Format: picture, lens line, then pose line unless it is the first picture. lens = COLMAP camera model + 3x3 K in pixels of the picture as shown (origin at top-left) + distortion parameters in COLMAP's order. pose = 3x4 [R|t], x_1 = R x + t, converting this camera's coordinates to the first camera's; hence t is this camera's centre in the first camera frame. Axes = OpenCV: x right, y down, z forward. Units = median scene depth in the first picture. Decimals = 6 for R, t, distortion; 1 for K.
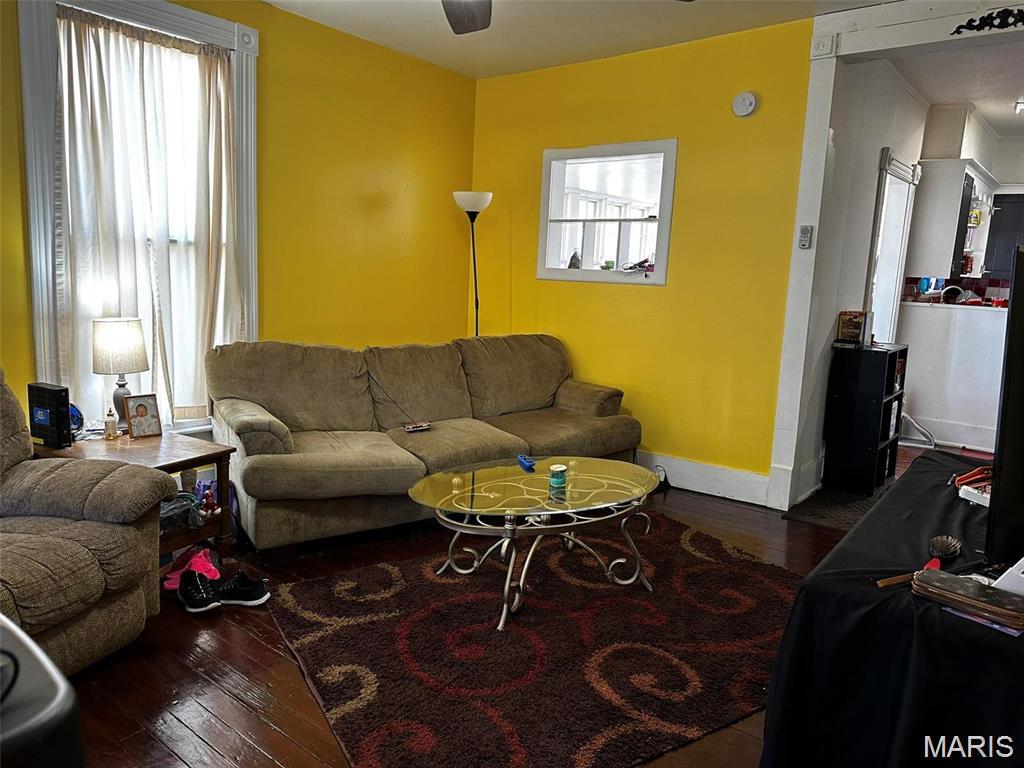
lens RADIAL K [[728.2, 0, 507.0], [0, 728.2, 381.3], [0, 0, 1]] dist [0.088361, -0.099278]
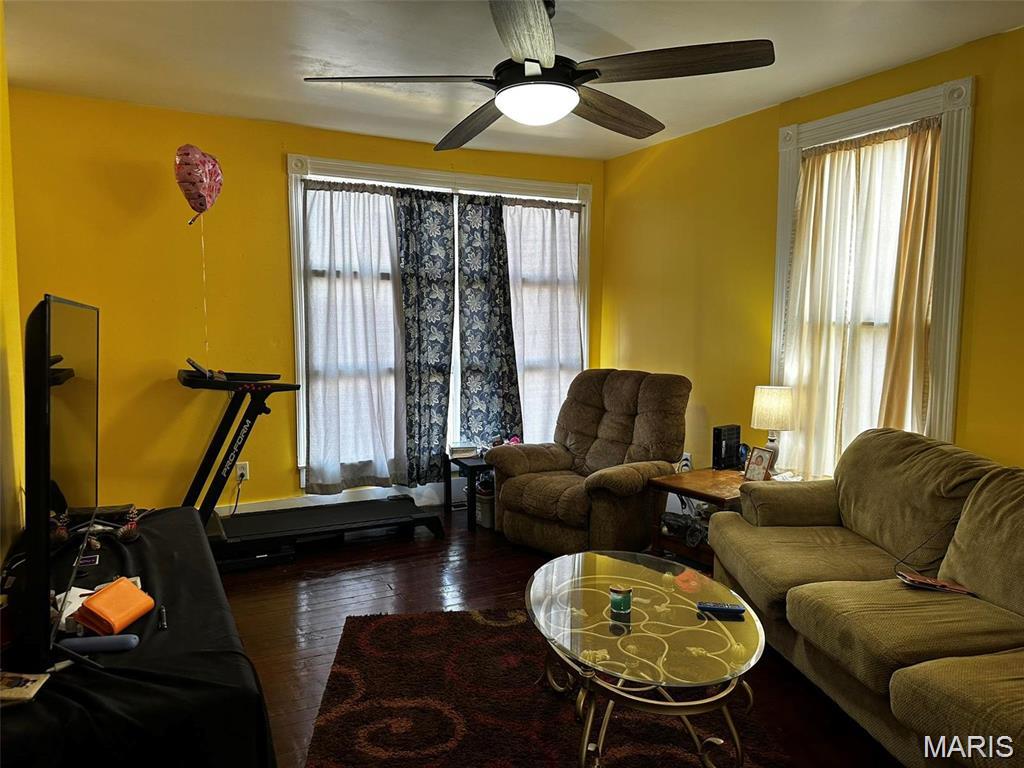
lens RADIAL K [[728.2, 0, 507.0], [0, 728.2, 381.3], [0, 0, 1]] dist [0.088361, -0.099278]
pose [[-0.419656, 0.024568, -0.907351, 0.742310], [-0.177717, 0.978062, 0.108678, -0.139577], [0.890116, 0.206859, -0.406084, 1.036834]]
